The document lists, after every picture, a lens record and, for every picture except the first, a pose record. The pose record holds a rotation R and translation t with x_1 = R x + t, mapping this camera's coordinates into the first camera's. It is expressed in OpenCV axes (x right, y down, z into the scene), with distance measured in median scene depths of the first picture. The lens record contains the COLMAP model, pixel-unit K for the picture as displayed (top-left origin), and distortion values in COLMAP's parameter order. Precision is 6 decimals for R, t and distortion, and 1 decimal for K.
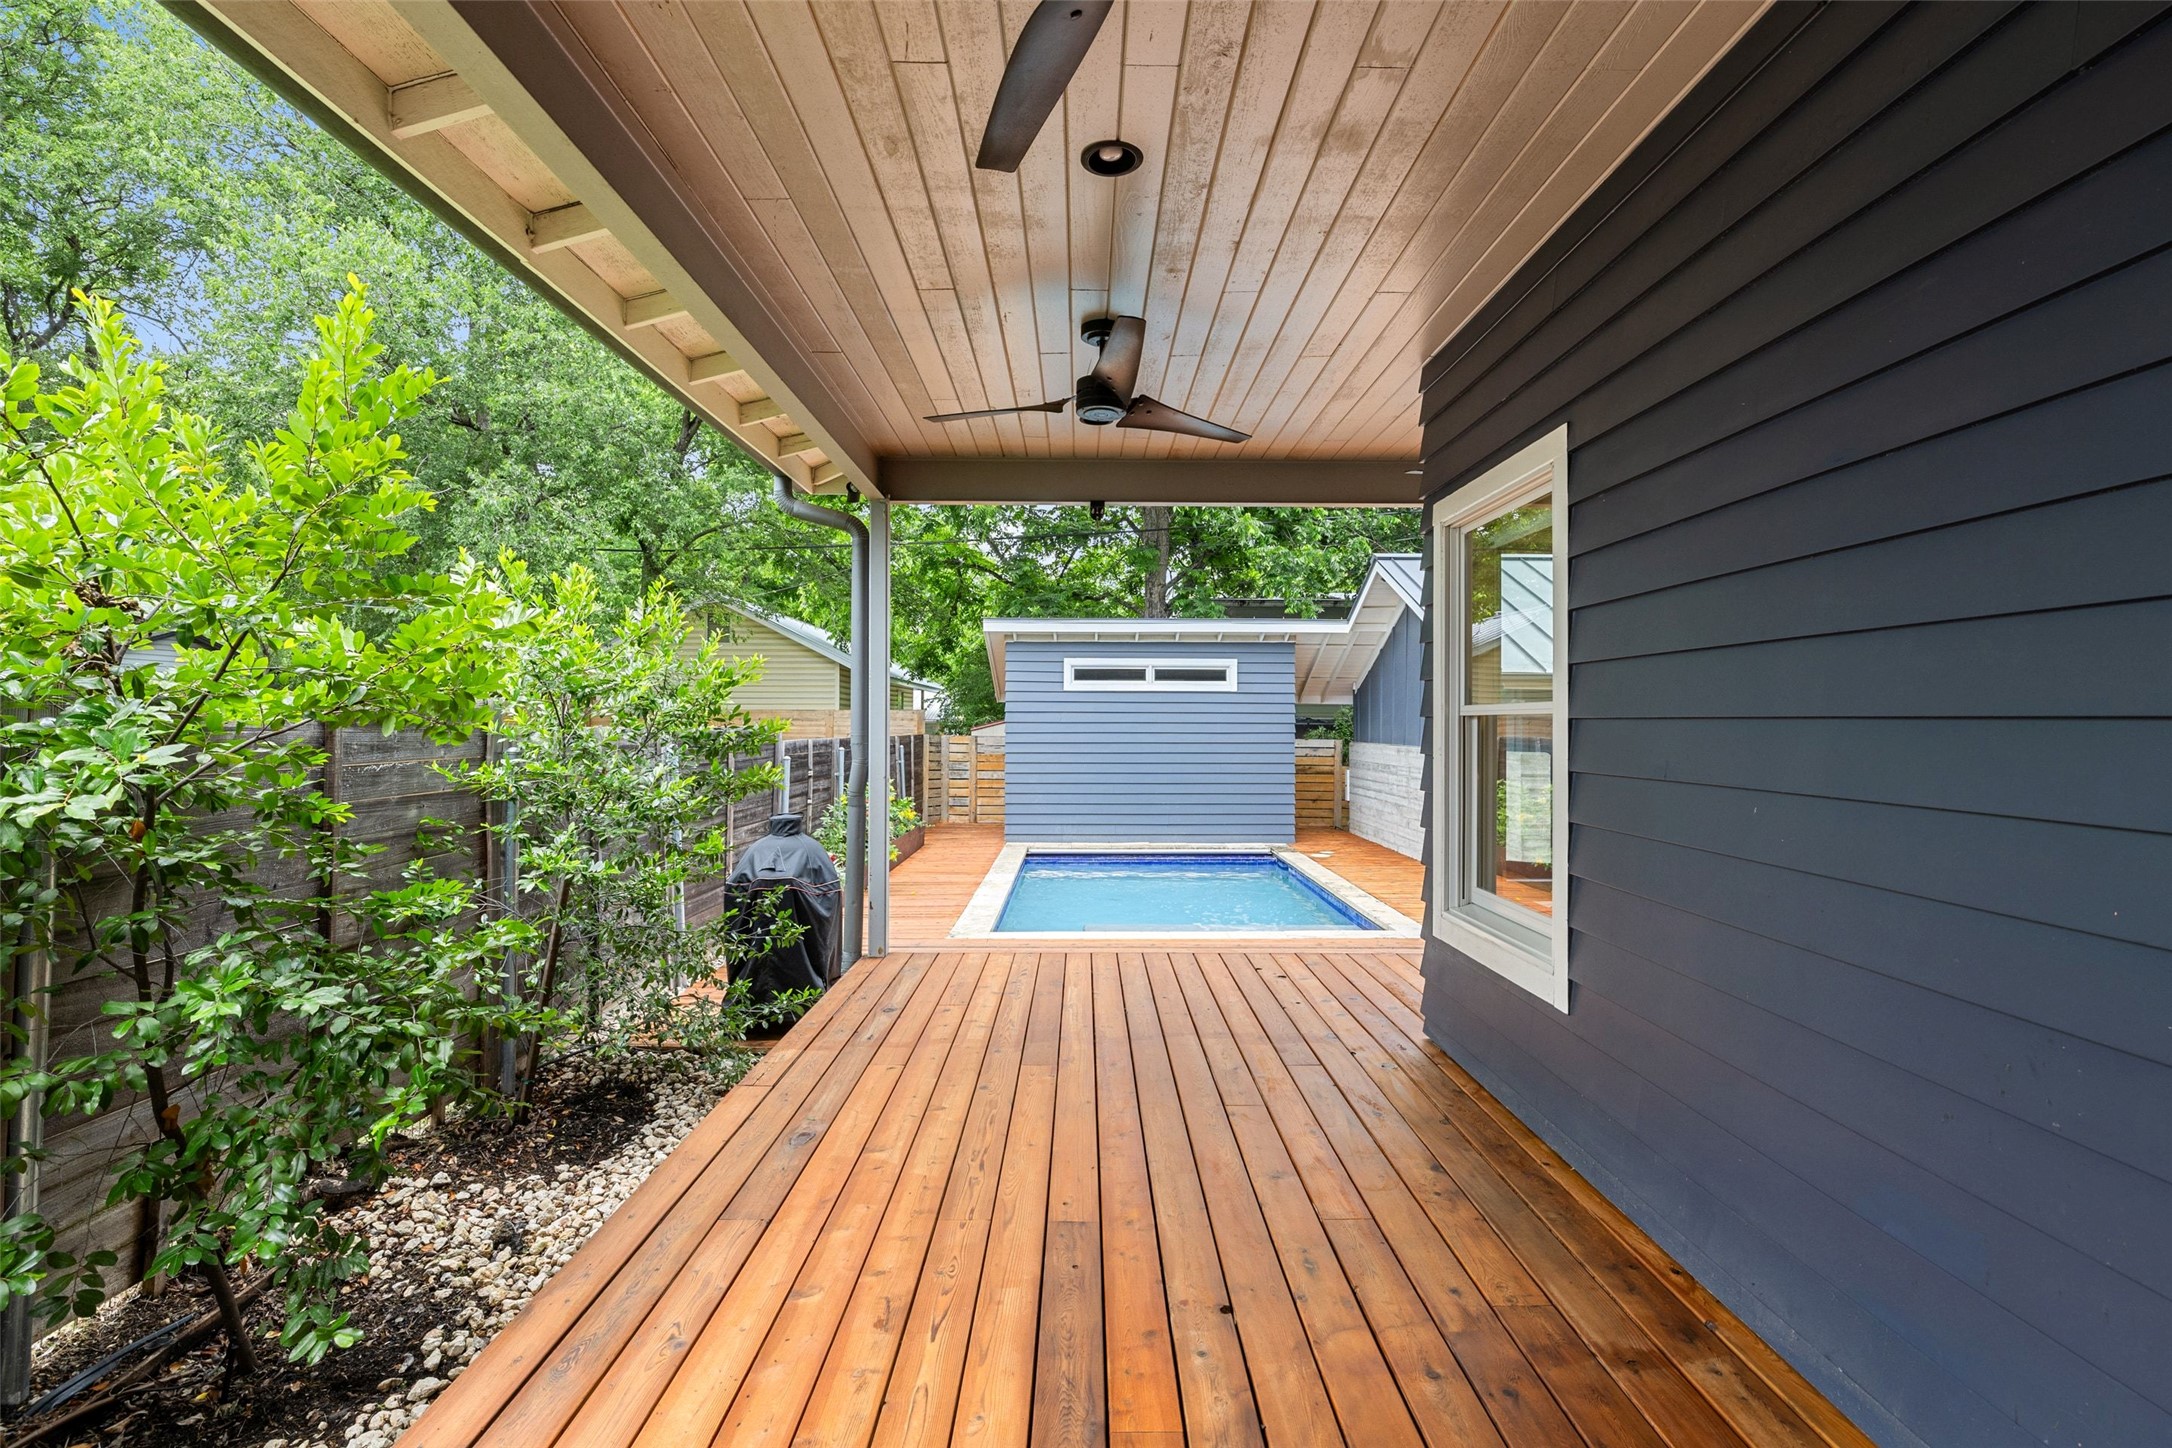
lens RADIAL K [[1005.5, 0, 1099.3], [0, 1005.5, 720.8], [0, 0, 1]] dist [-0.001225, 0.000152]
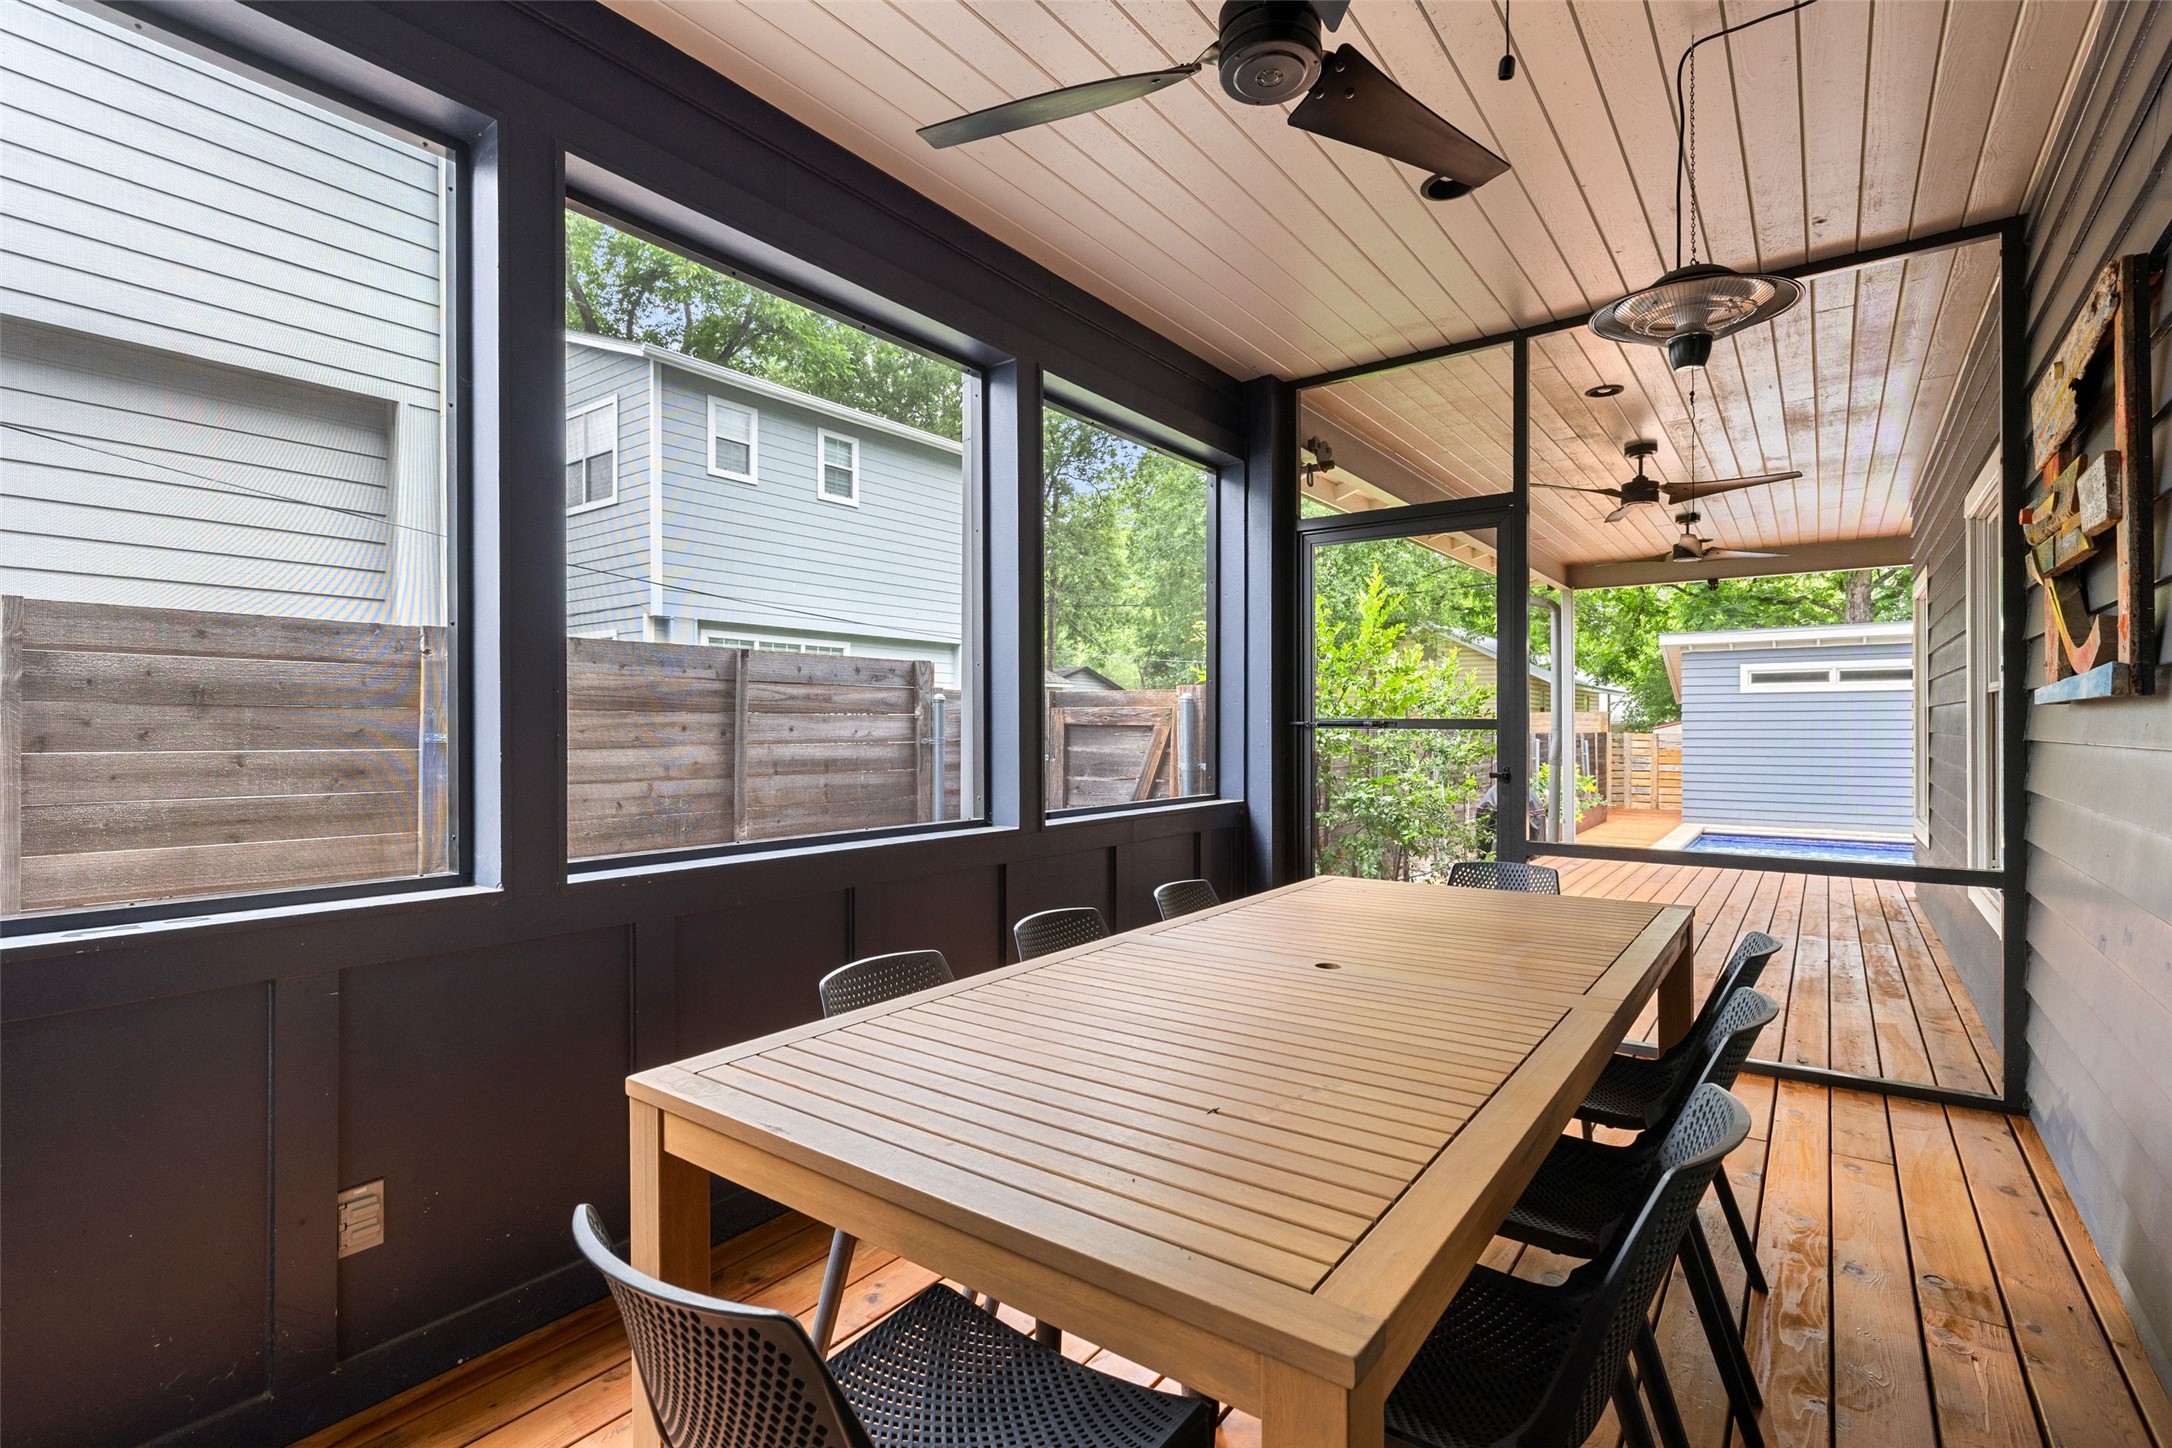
lens RADIAL K [[1005.5, 0, 1099.3], [0, 1005.5, 720.8], [0, 0, 1]] dist [-0.001225, 0.000152]
pose [[0.796441, -0.009056, -0.604649, 0.064920], [0.005904, 0.999957, -0.007201, 0.004859], [0.604688, 0.002165, 0.796460, -0.303544]]
